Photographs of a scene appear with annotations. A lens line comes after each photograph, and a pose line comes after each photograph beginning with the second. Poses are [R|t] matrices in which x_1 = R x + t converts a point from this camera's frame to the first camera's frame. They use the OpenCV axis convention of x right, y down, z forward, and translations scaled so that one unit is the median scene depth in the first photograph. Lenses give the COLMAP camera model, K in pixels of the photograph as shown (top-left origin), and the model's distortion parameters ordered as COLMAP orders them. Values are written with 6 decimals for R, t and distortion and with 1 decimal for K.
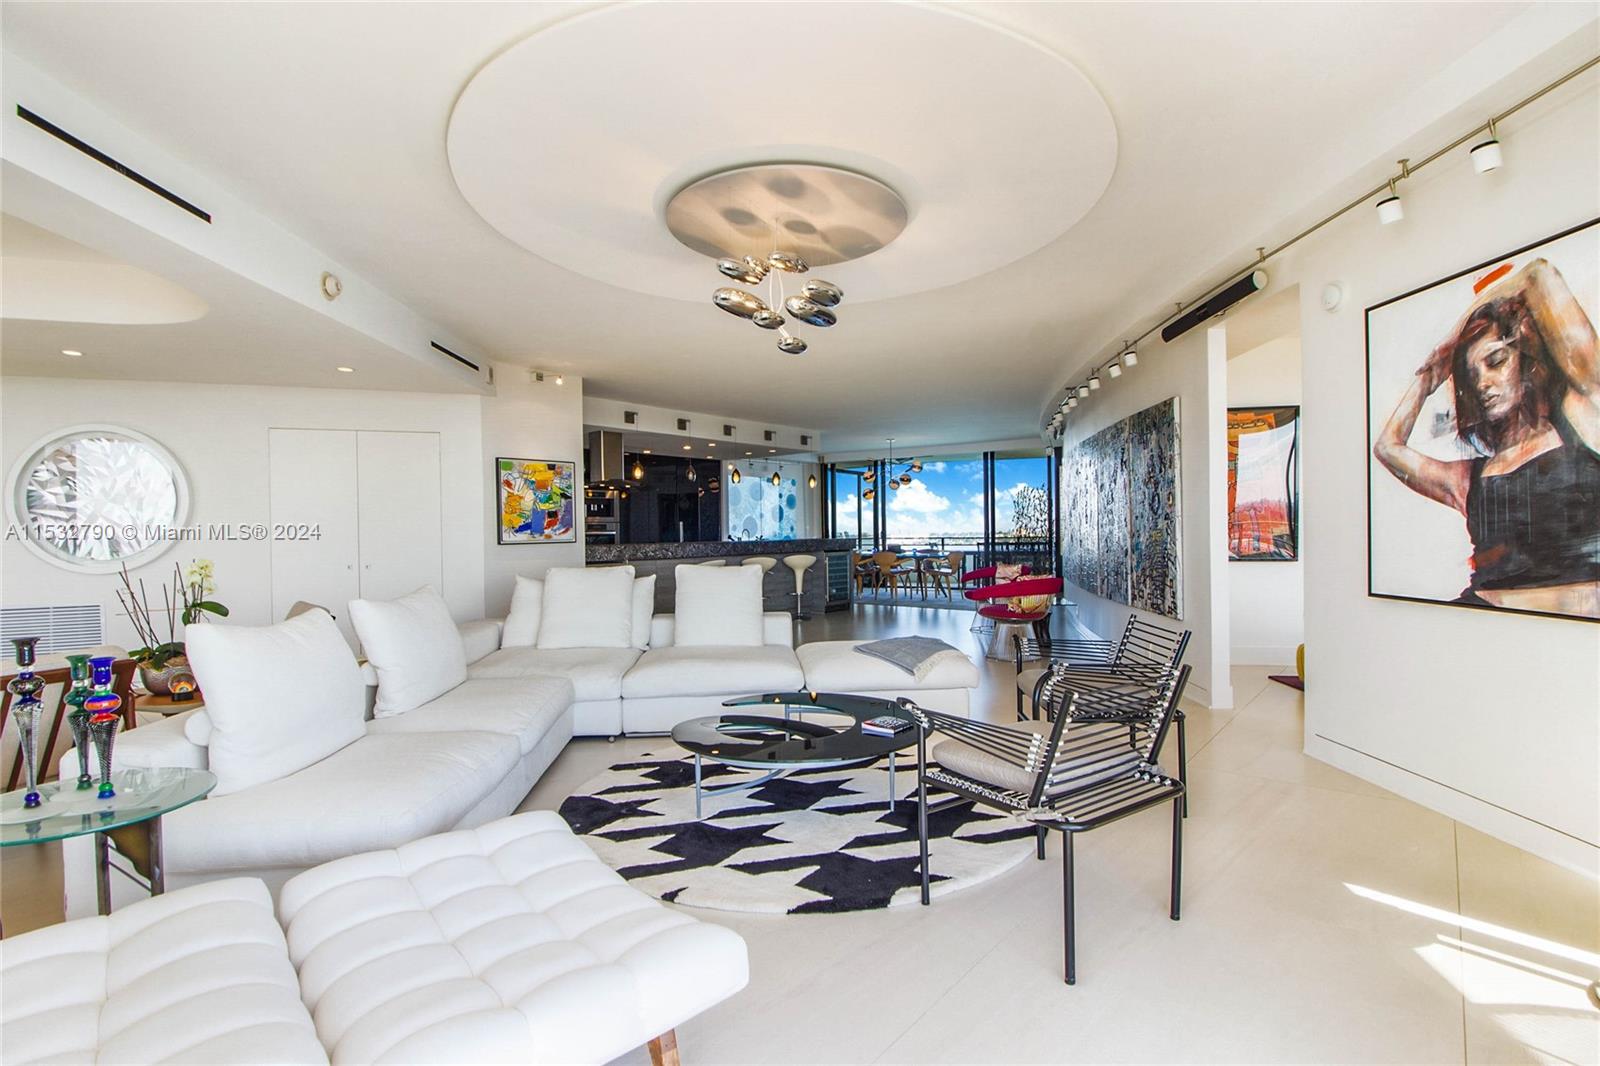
lens RADIAL K [[760.2, 0, 800.1], [0, 760.2, 531.9], [0, 0, 1]] dist [-0.030270, -0.000061]
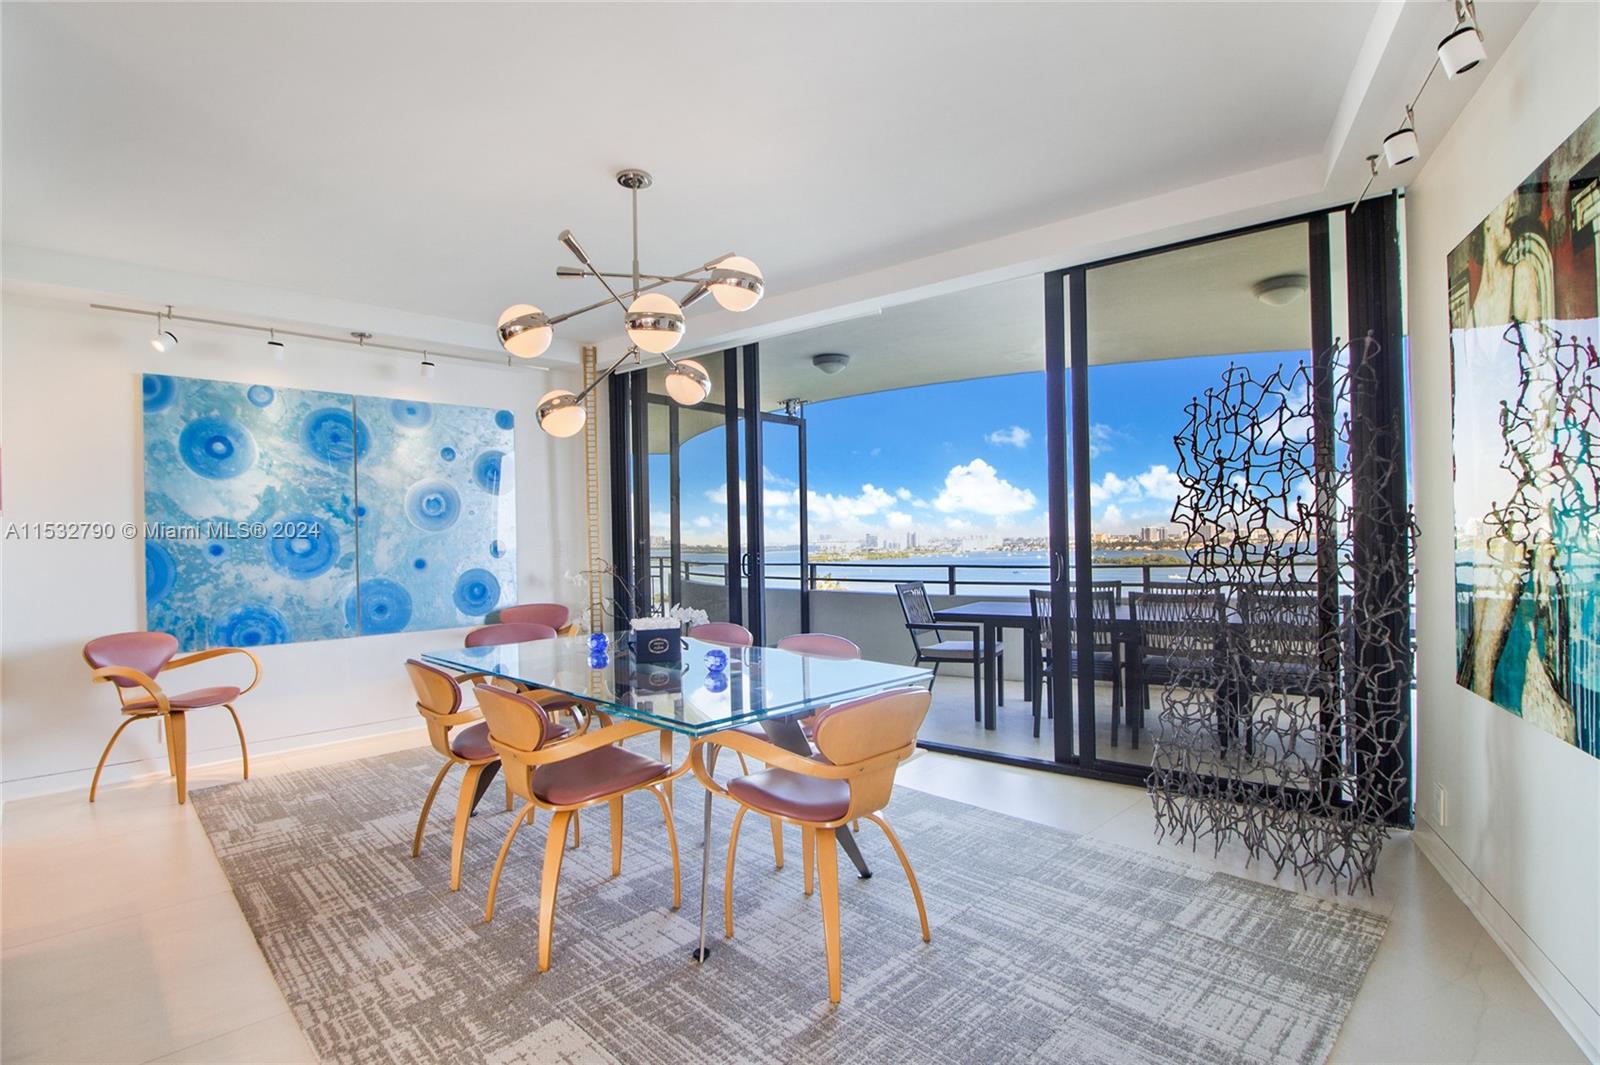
lens RADIAL K [[760.2, 0, 799.3], [0, 760.2, 530.0], [0, 0, 1]] dist [-0.030270, -0.000061]
pose [[0.995439, -0.007509, -0.095106, 0.163044], [0.006473, 0.999916, -0.011191, -0.007628], [0.095182, 0.010524, 0.995404, 0.659388]]
